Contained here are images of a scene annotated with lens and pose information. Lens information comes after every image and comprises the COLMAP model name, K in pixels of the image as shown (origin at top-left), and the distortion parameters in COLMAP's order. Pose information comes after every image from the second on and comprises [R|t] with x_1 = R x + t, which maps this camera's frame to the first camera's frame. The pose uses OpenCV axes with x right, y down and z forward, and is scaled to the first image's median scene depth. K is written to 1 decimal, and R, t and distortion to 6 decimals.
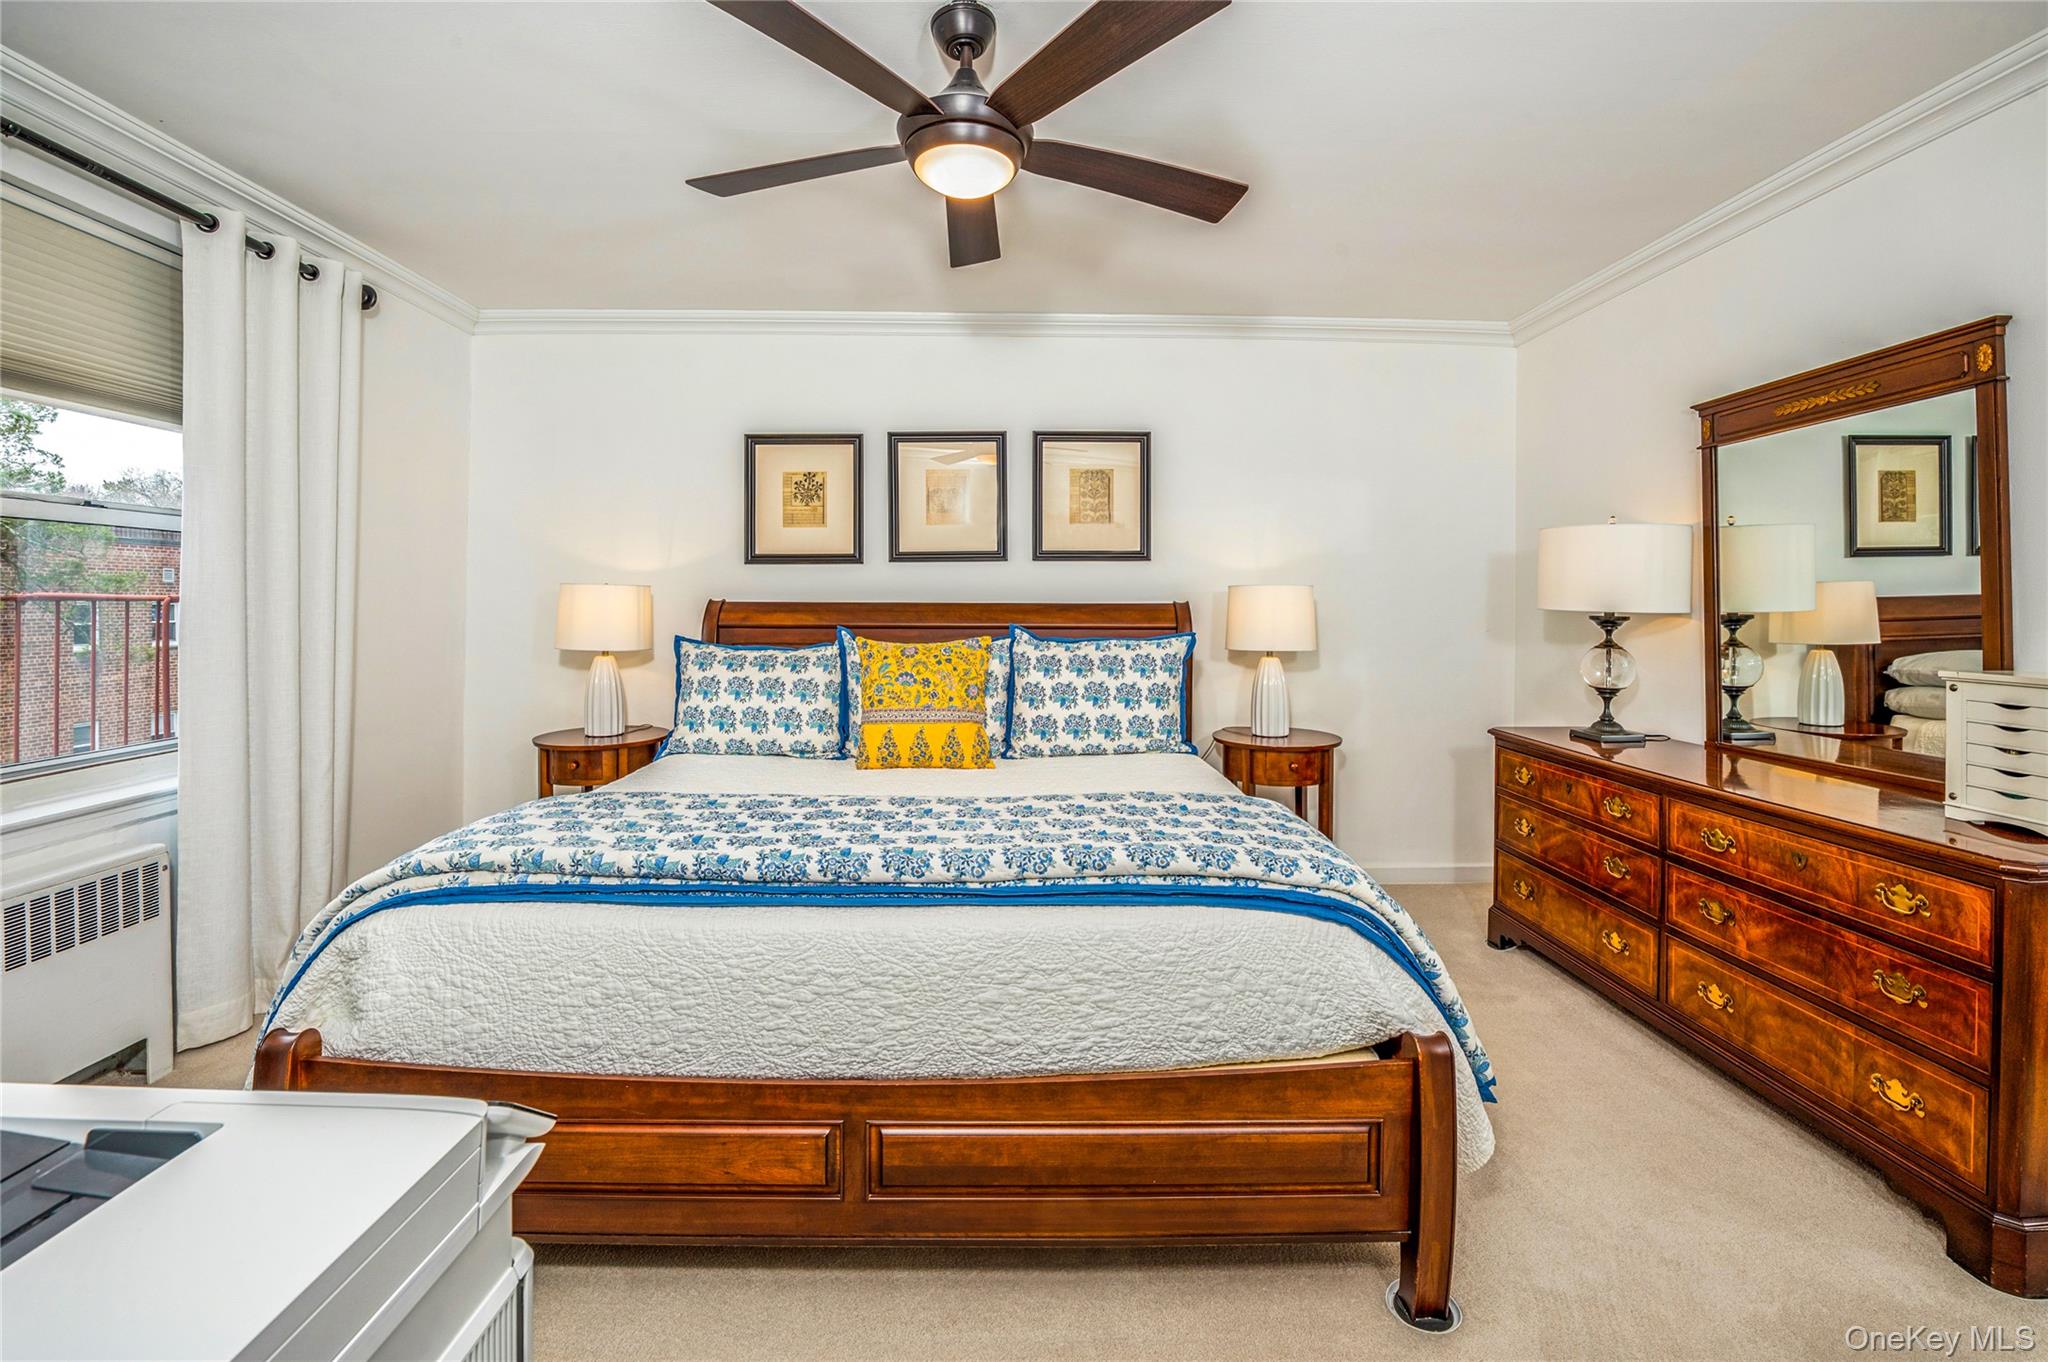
lens RADIAL K [[876.5, 0, 1021.6], [0, 876.5, 608.1], [0, 0, 1]] dist [-0.017138, -0.000022]
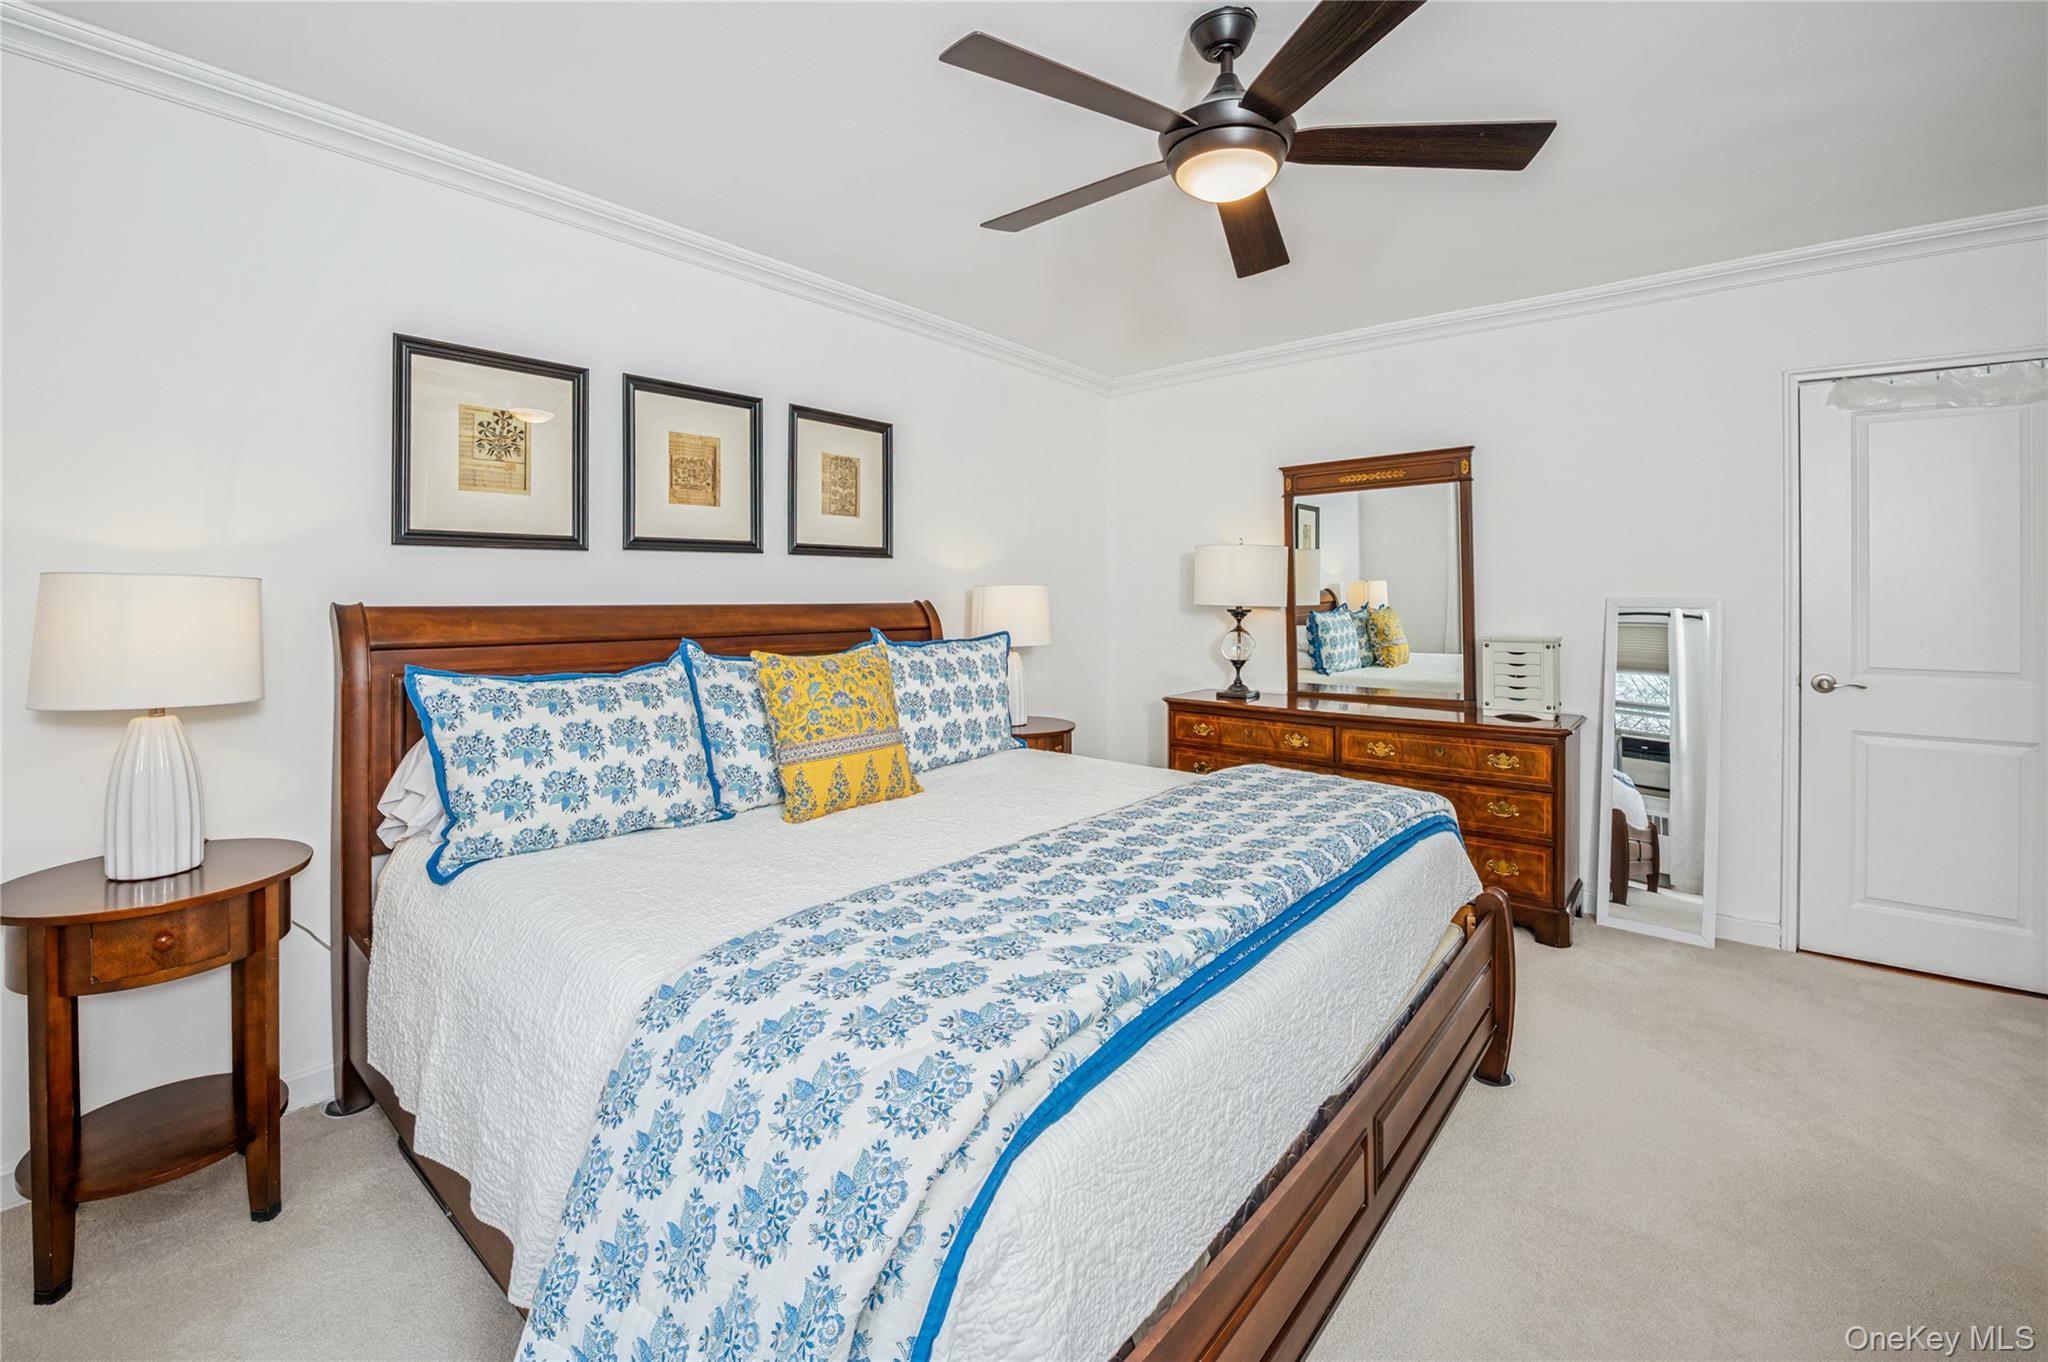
lens RADIAL K [[876.5, 0, 1027.0], [0, 876.5, 607.8], [0, 0, 1]] dist [-0.017138, -0.000022]
pose [[0.645995, -0.013388, 0.763224, -0.601407], [0.009727, 0.999909, 0.009307, -0.009336], [-0.763279, 0.001412, 0.646067, 0.326784]]
